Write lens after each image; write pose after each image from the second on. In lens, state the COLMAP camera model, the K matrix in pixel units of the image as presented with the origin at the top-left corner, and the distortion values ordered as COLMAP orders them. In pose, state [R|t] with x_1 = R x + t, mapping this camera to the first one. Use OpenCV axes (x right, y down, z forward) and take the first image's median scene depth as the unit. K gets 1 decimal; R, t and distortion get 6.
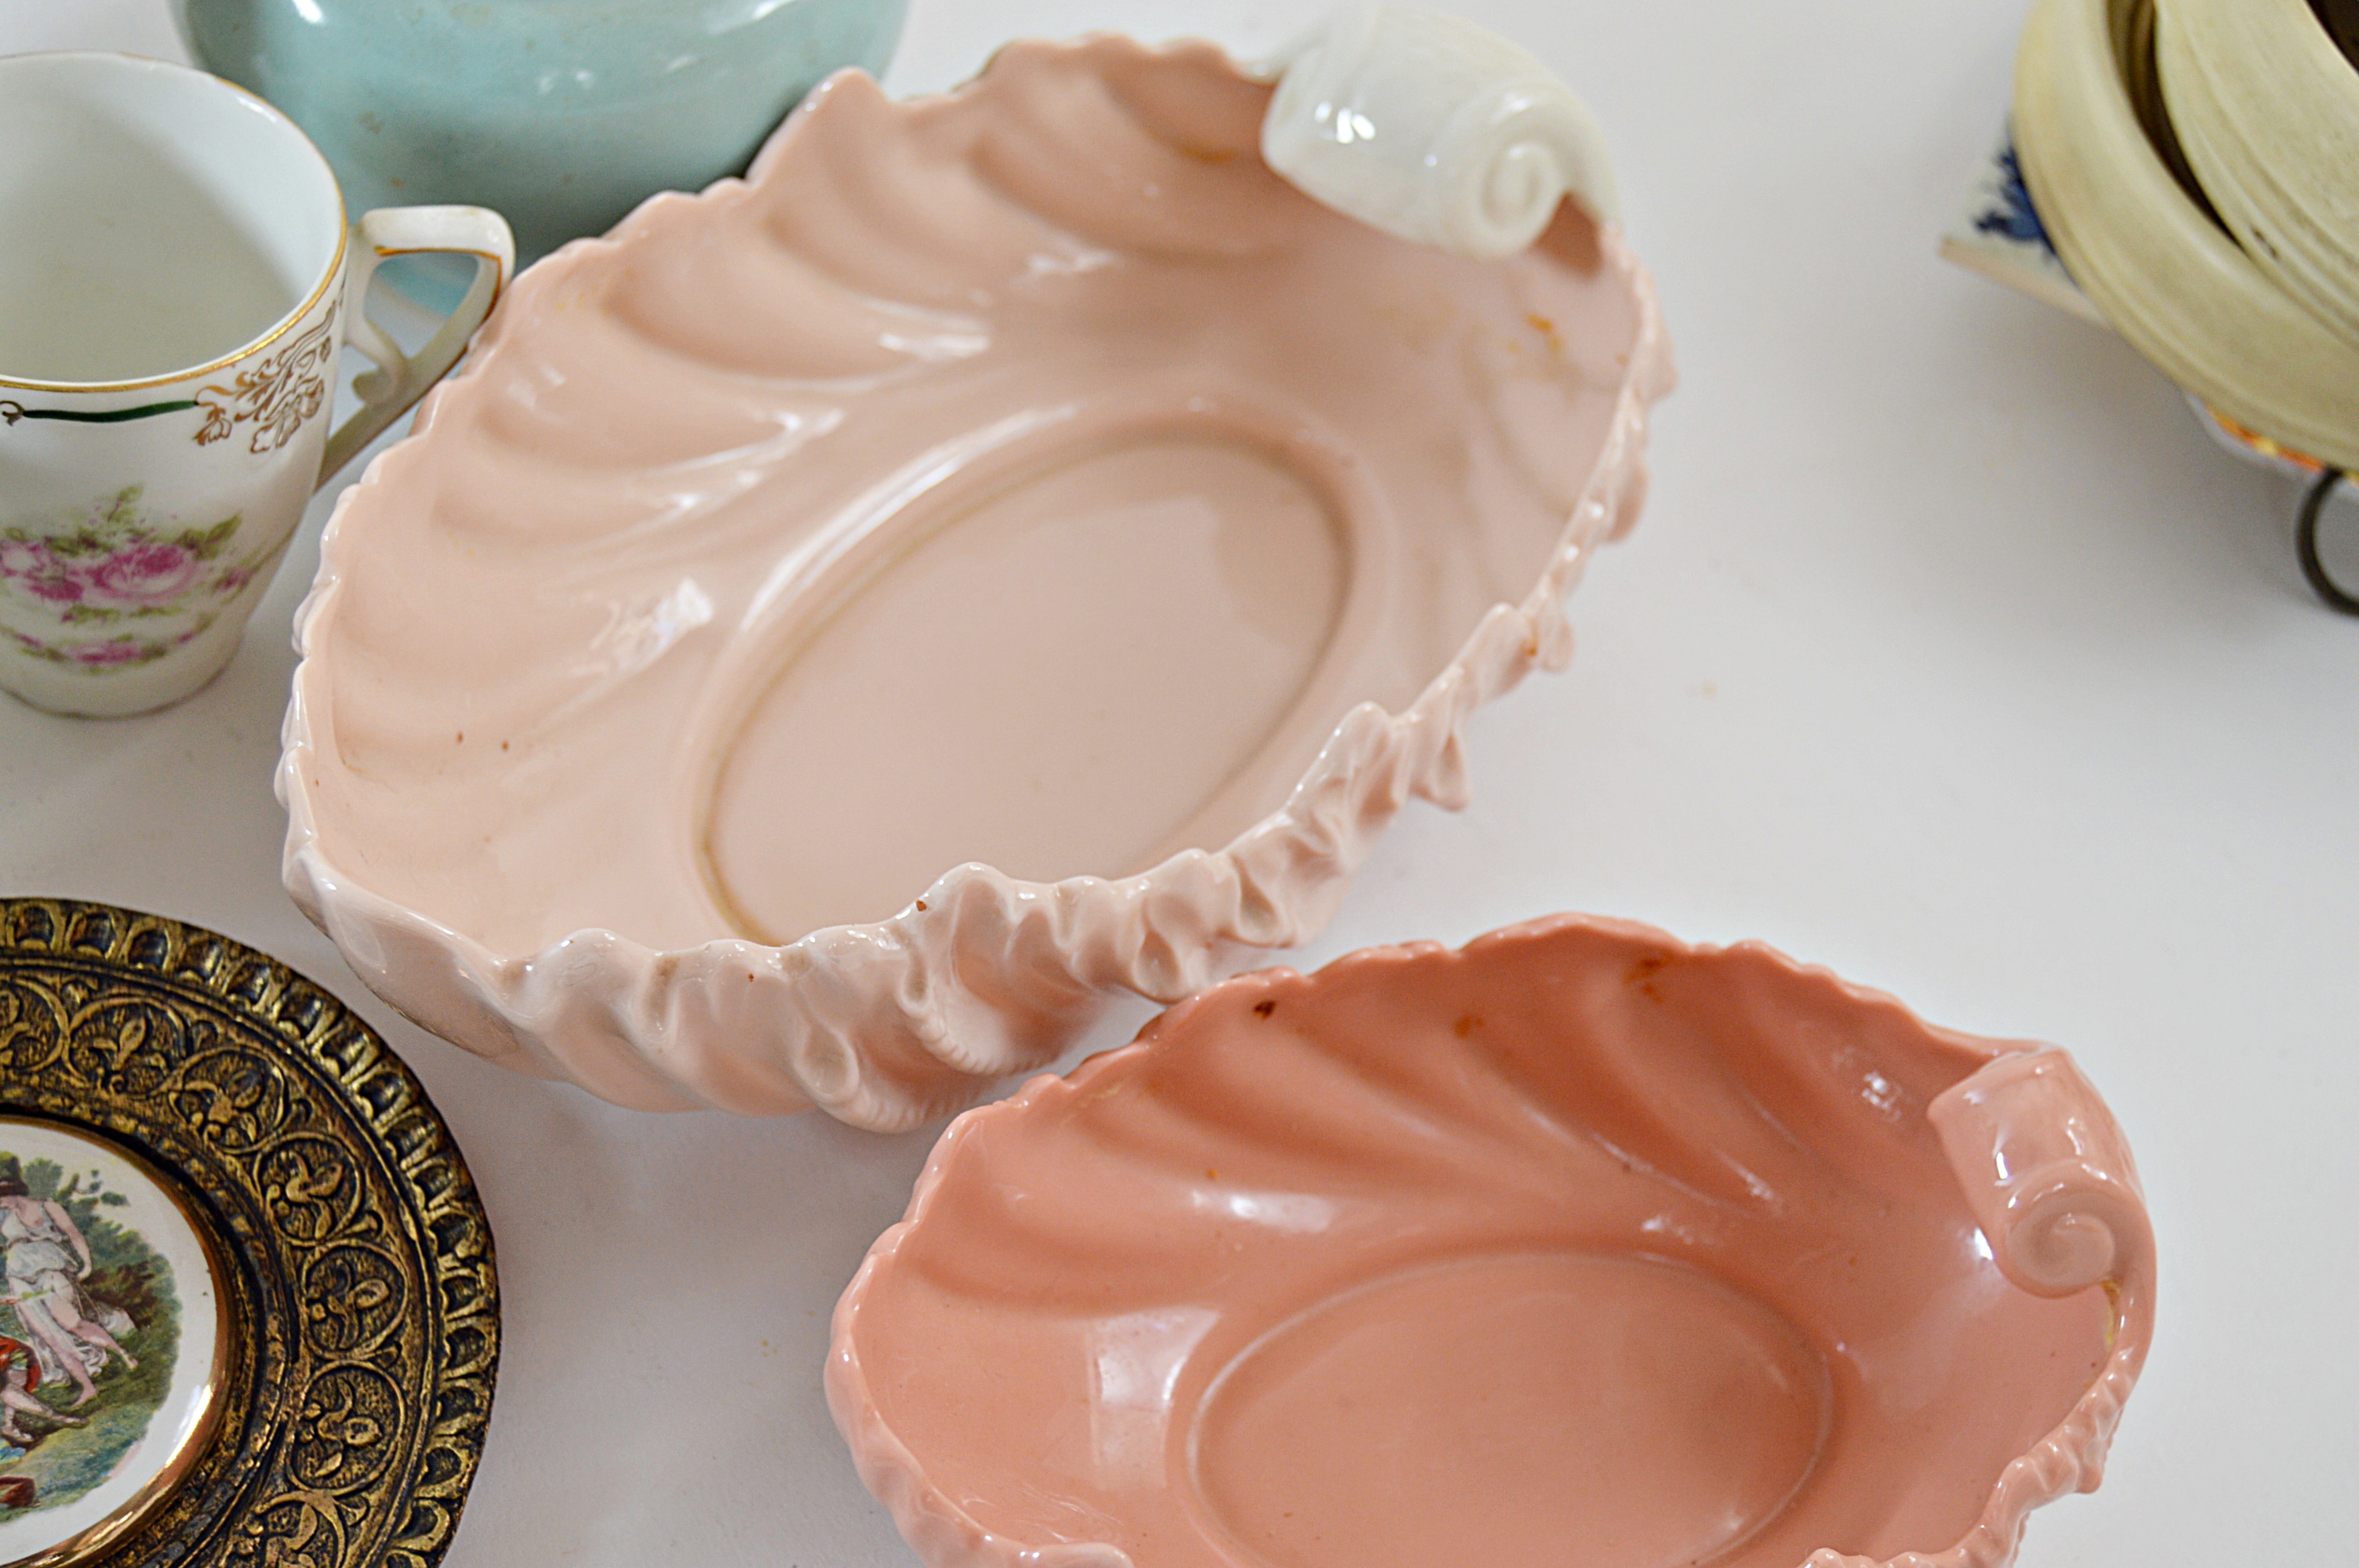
lens RADIAL K [[3638.1, 0, 1179.5], [0, 3638.1, 784.0], [0, 0, 1]] dist [-0.017119, -0.122479]
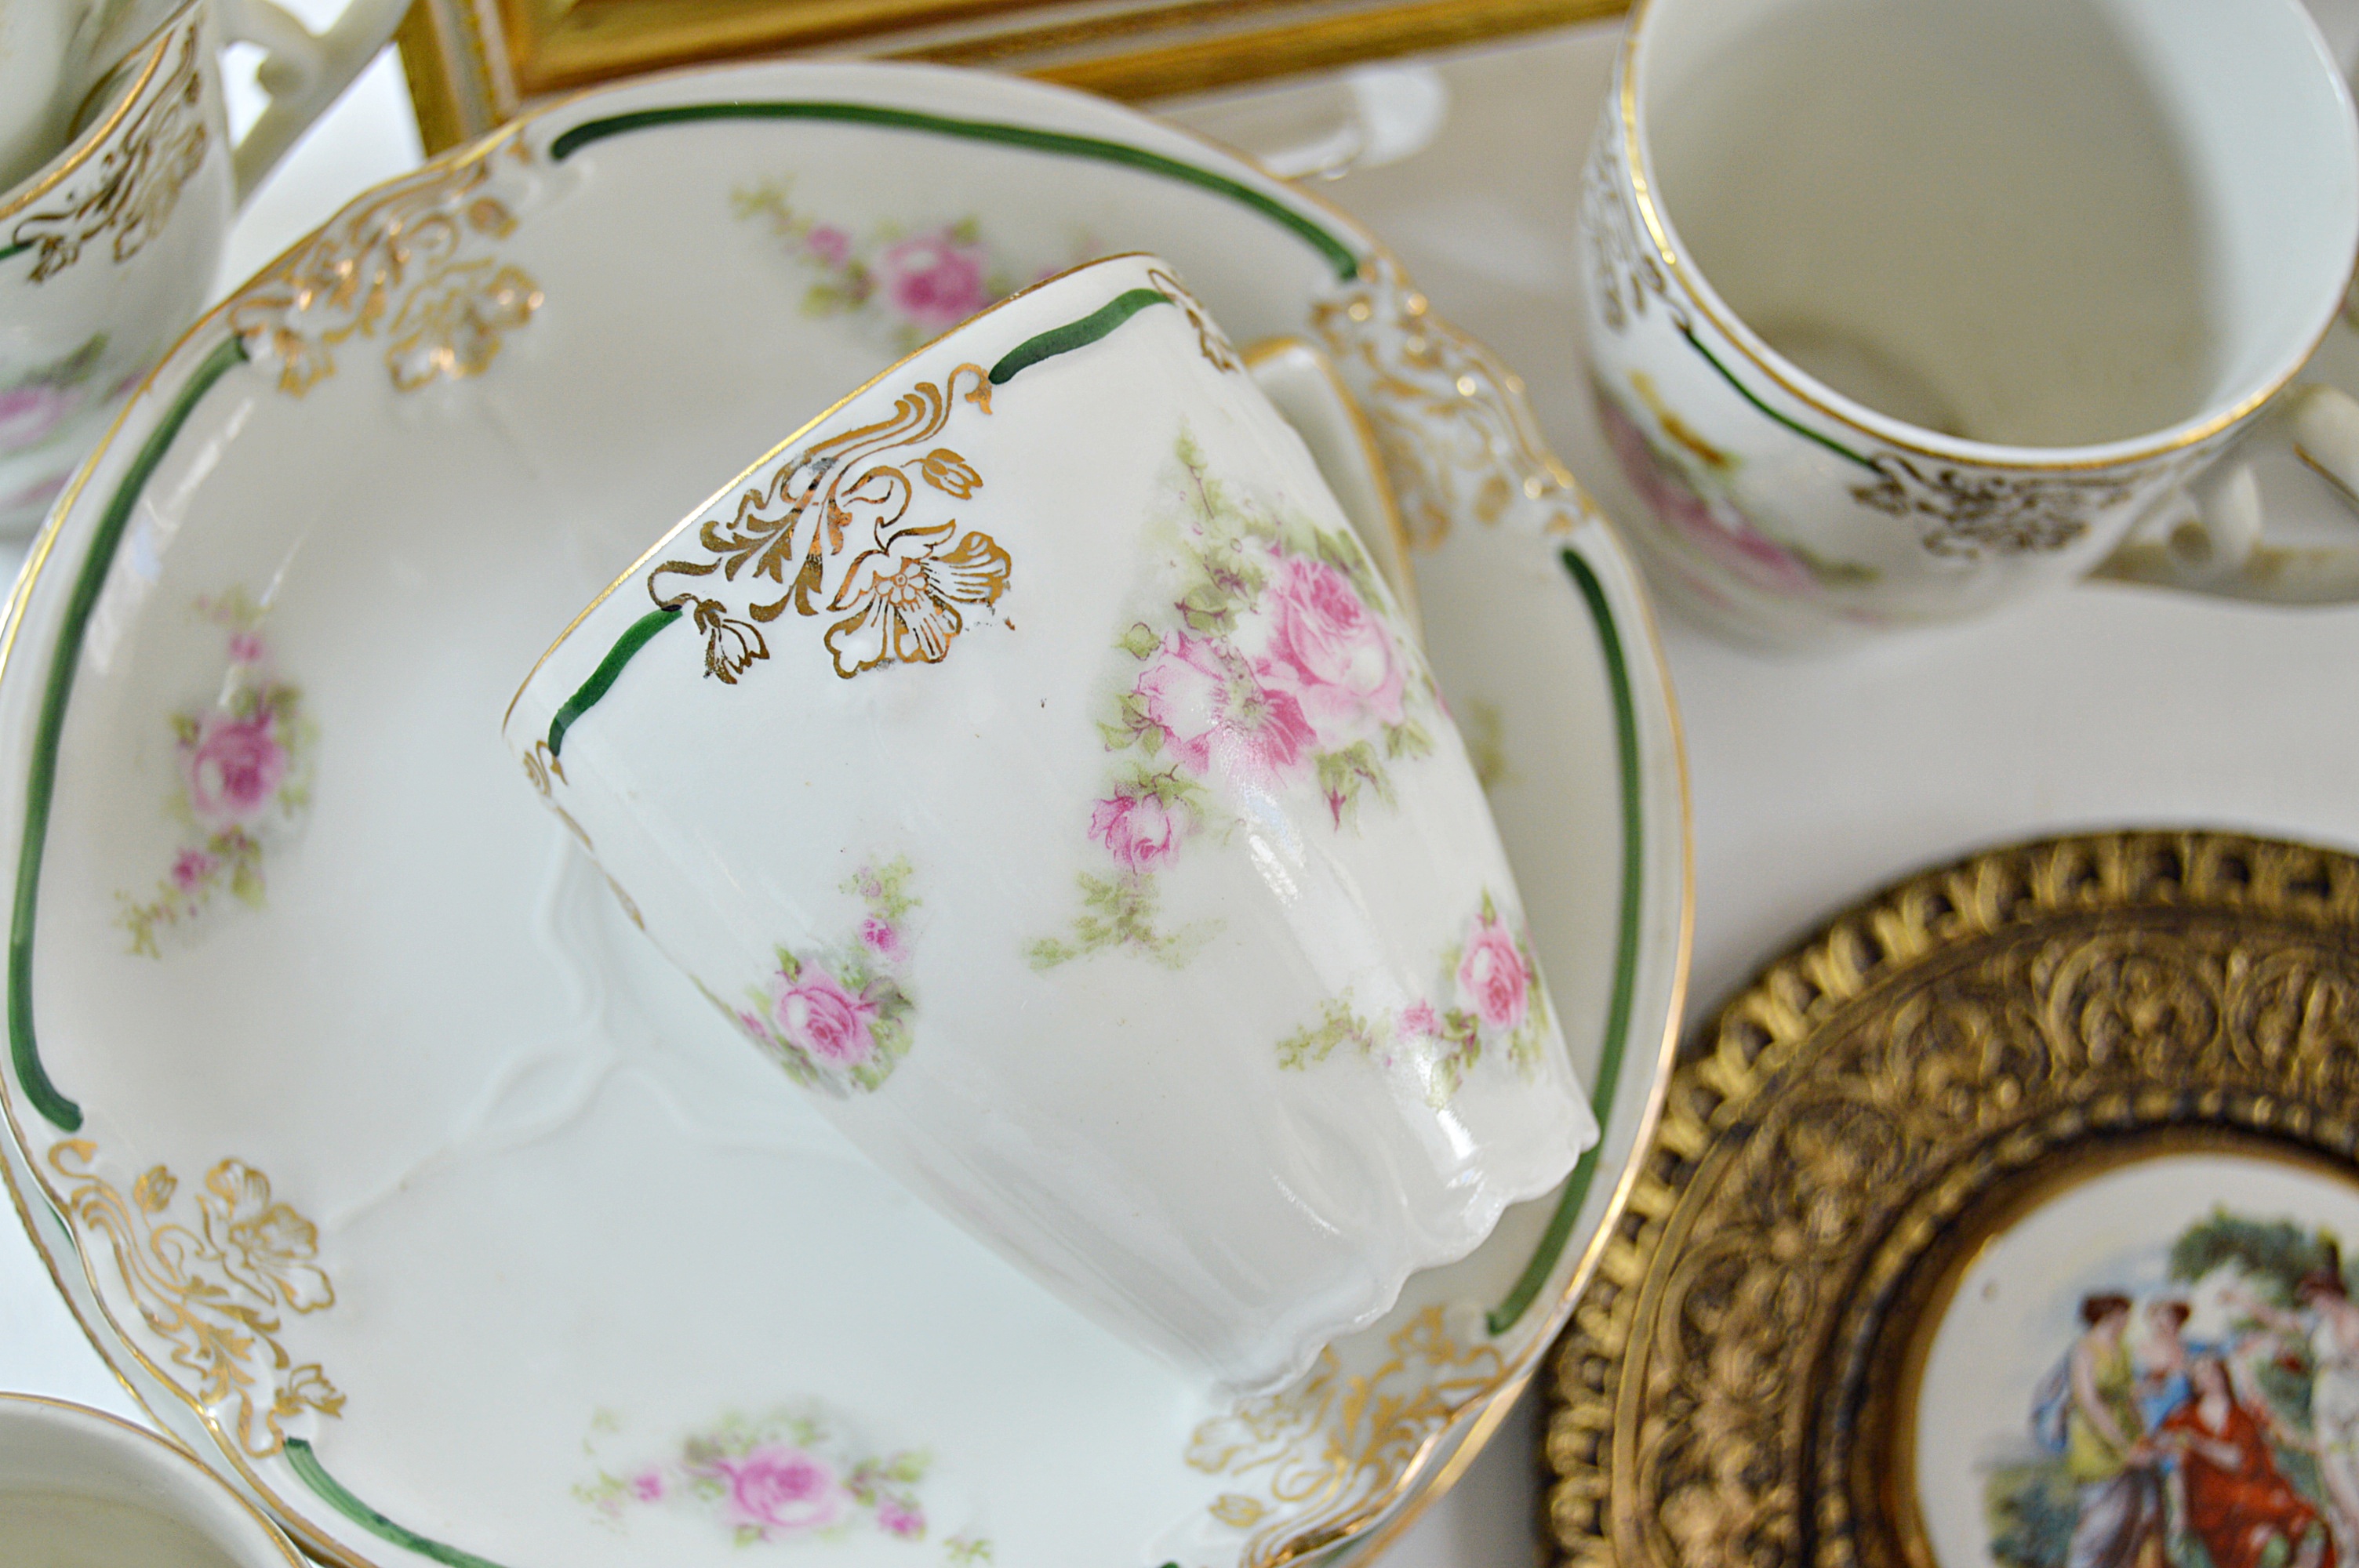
lens RADIAL K [[3583.0, 0, 1205.9], [0, 3583.0, 734.2], [0, 0, 1]] dist [0.006691, -0.142677]
pose [[0.923825, 0.313827, -0.219225, -0.412533], [-0.233854, 0.916038, 0.325864, -0.192080], [0.303083, -0.249774, 0.919649, 0.243124]]
